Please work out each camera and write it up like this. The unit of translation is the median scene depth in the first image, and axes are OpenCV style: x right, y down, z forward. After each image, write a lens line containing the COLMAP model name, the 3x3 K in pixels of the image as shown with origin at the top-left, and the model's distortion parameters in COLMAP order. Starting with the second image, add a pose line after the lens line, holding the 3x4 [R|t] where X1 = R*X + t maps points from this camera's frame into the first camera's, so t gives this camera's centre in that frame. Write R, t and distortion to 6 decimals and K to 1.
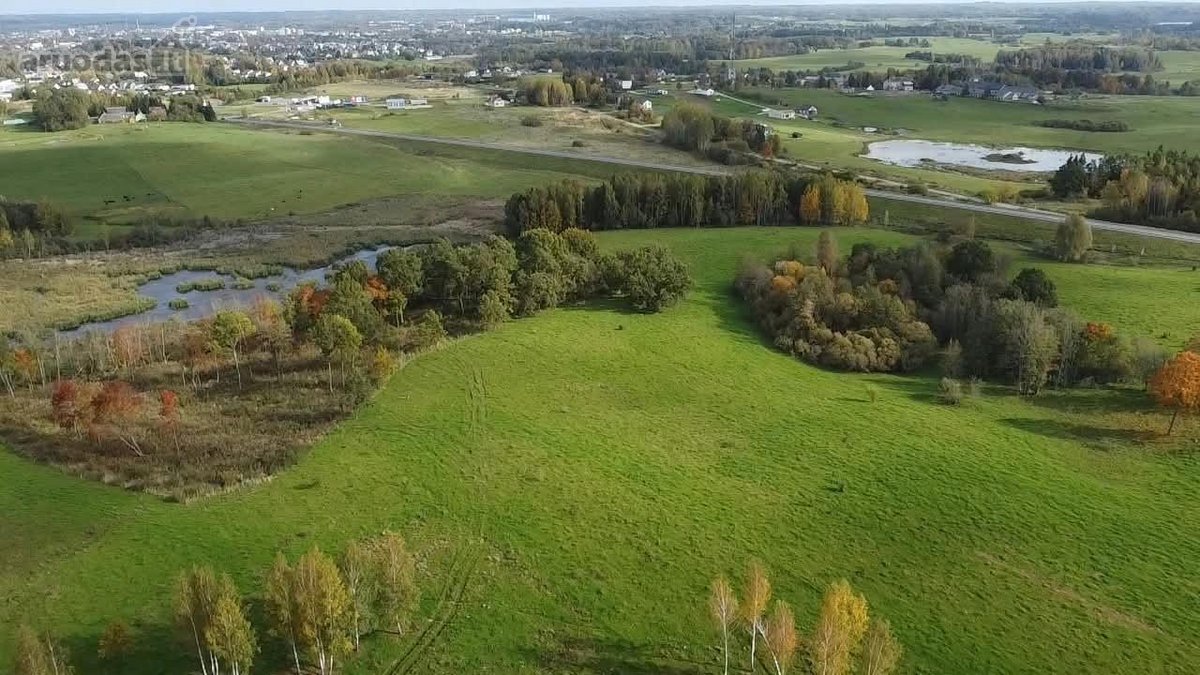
lens RADIAL K [[896.9, 0, 598.2], [0, 896.9, 336.8], [0, 0, 1]] dist [0.004150, -0.007593]
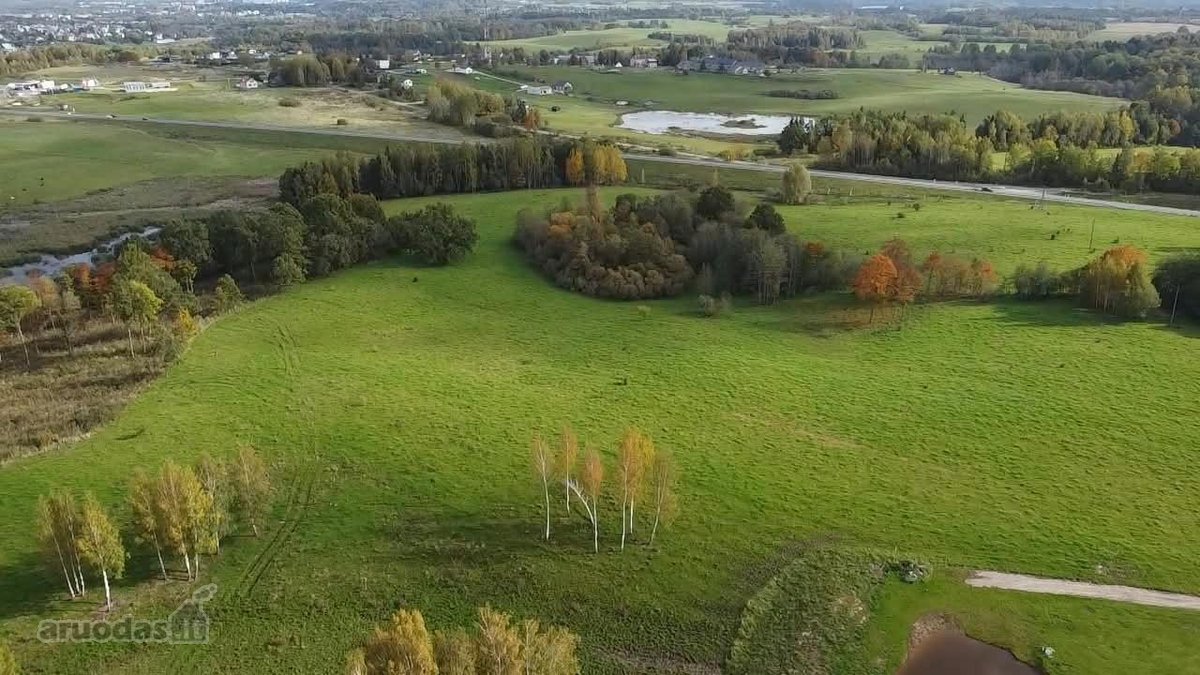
lens RADIAL K [[896.9, 0, 598.2], [0, 896.9, 336.8], [0, 0, 1]] dist [0.004150, -0.007593]
pose [[0.965530, -0.086385, 0.245538, -0.030887], [0.082351, 0.996246, 0.026670, 0.044176], [-0.246920, -0.005531, 0.969020, -0.087505]]
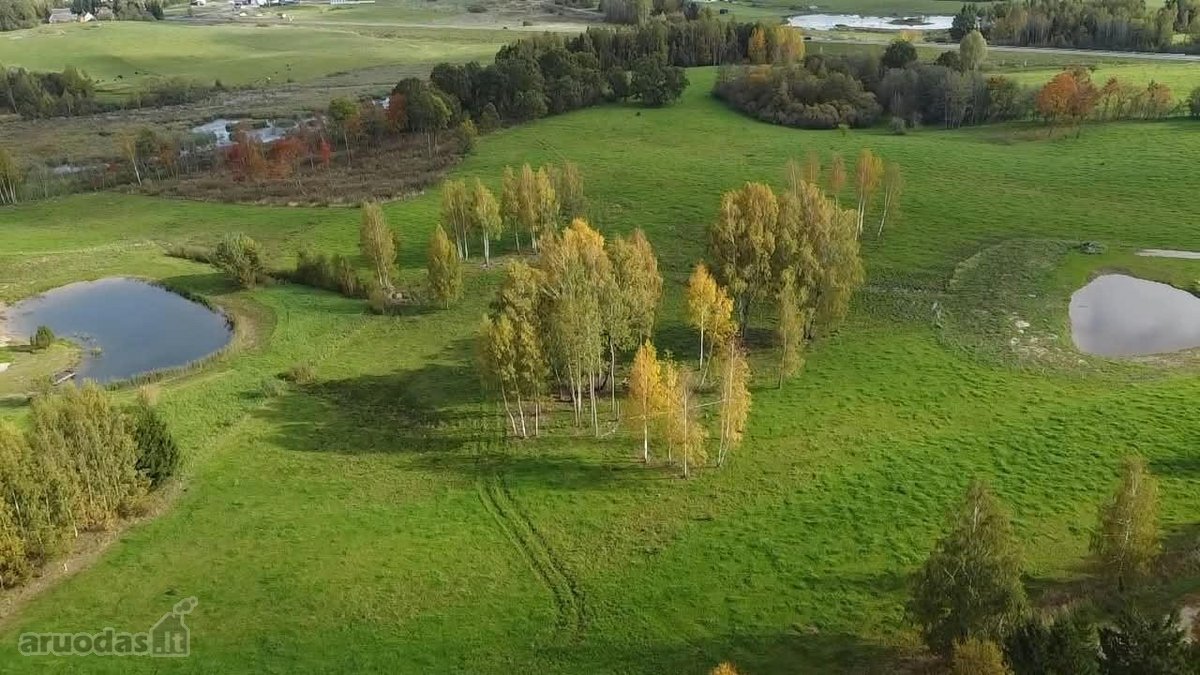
lens RADIAL K [[899.3, 0, 598.3], [0, 899.3, 329.0], [0, 0, 1]] dist [0.002264, -0.005365]
pose [[0.992559, -0.067380, 0.101427, -0.167417], [0.060463, 0.995728, 0.069791, 0.186402], [-0.105697, -0.063139, 0.992392, -0.250822]]
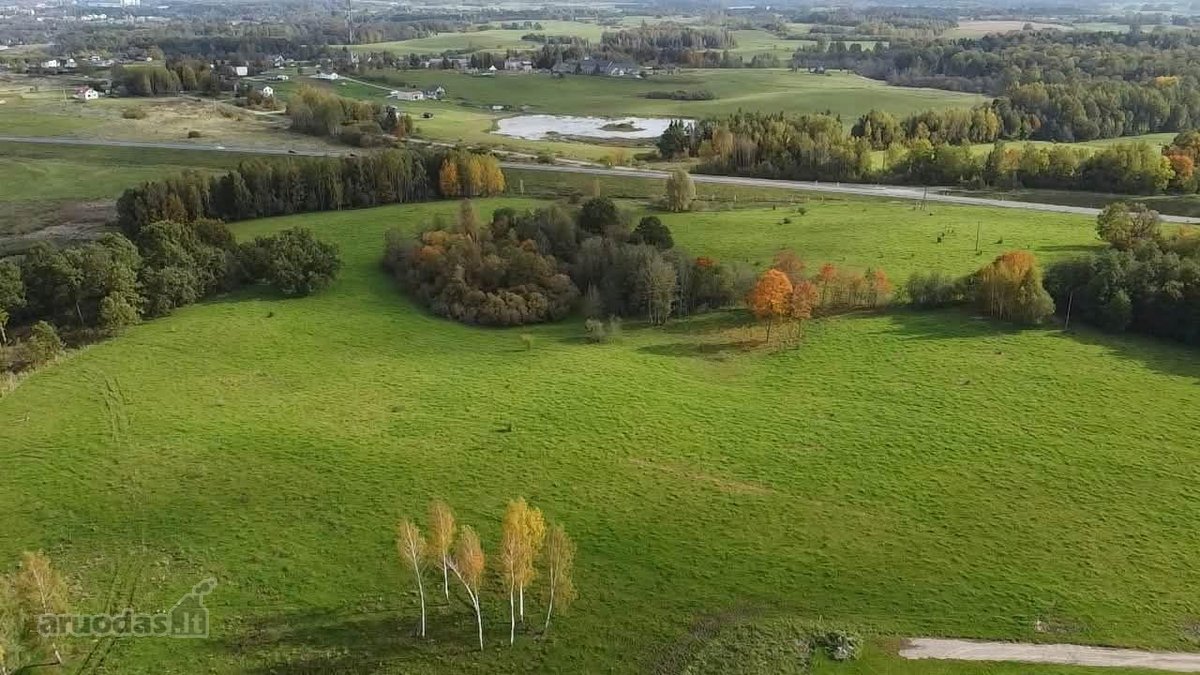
lens RADIAL K [[896.9, 0, 598.2], [0, 896.9, 336.8], [0, 0, 1]] dist [0.004150, -0.007593]
pose [[0.922723, -0.133469, 0.361619, -0.001940], [0.128263, 0.990993, 0.038480, 0.019875], [-0.363497, 0.010876, 0.931532, -0.020433]]
